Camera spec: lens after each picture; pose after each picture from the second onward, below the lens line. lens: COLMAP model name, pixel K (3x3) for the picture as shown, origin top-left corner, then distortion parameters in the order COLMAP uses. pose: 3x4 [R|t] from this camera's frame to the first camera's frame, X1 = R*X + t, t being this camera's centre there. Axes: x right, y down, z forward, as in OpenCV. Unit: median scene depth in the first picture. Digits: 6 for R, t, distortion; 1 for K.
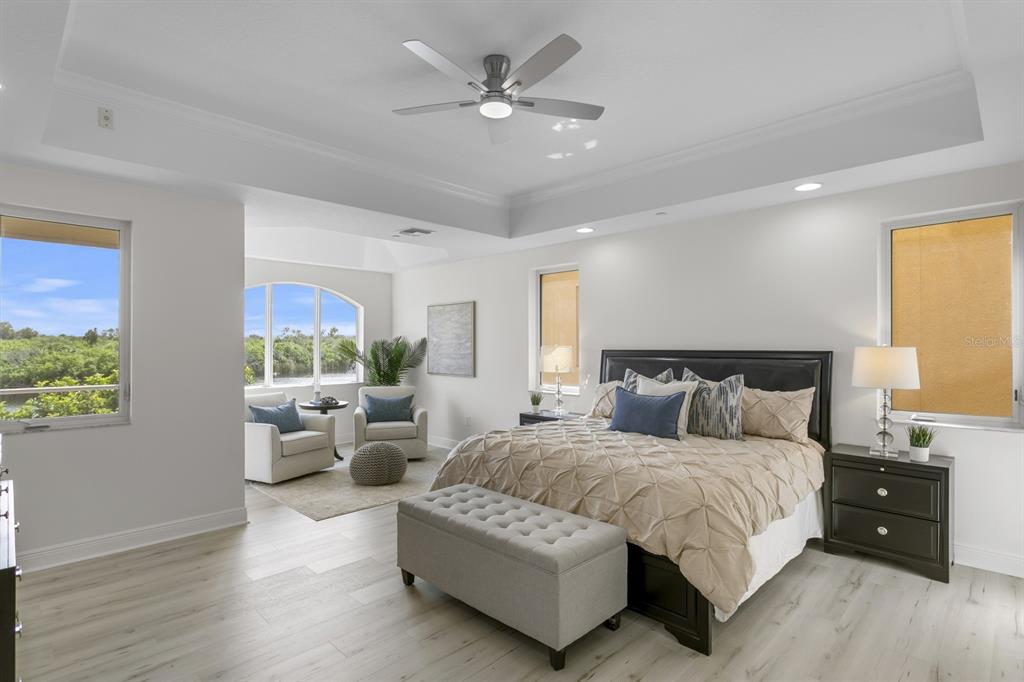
lens RADIAL K [[516.2, 0, 500.6], [0, 516.2, 344.1], [0, 0, 1]] dist [-0.000596, 0.000299]
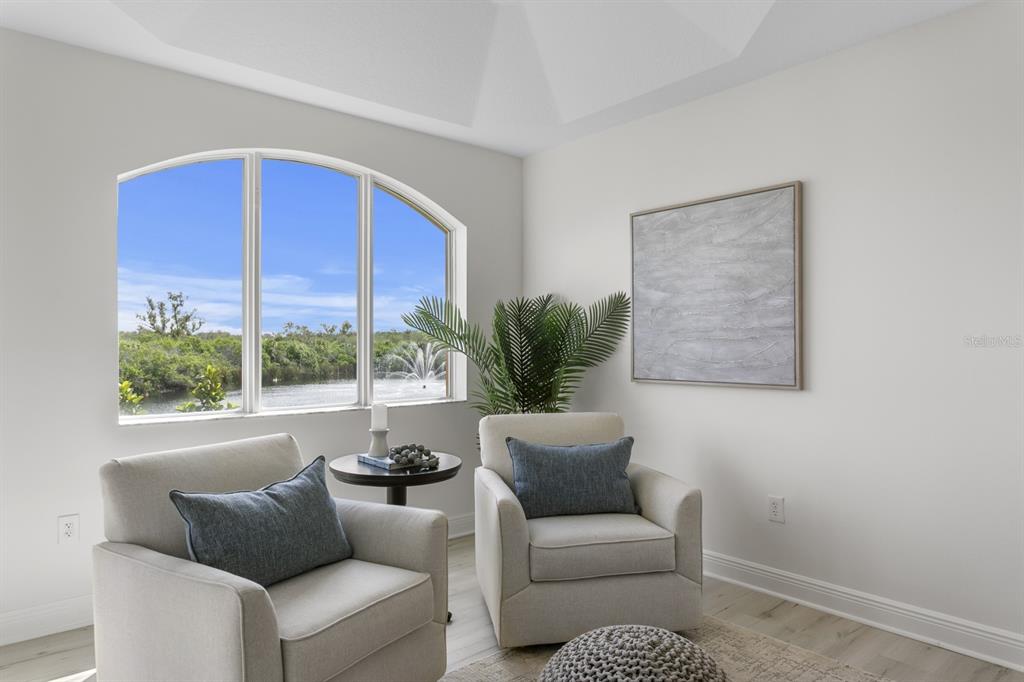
lens RADIAL K [[643.3, 0, 506.6], [0, 643.3, 341.7], [0, 0, 1]] dist [-0.002427, 0.001349]
pose [[0.997598, -0.001001, -0.069255, -0.221355], [0.001034, 0.999999, 0.000451, 0.028529], [0.069254, -0.000521, 0.997599, 0.524908]]
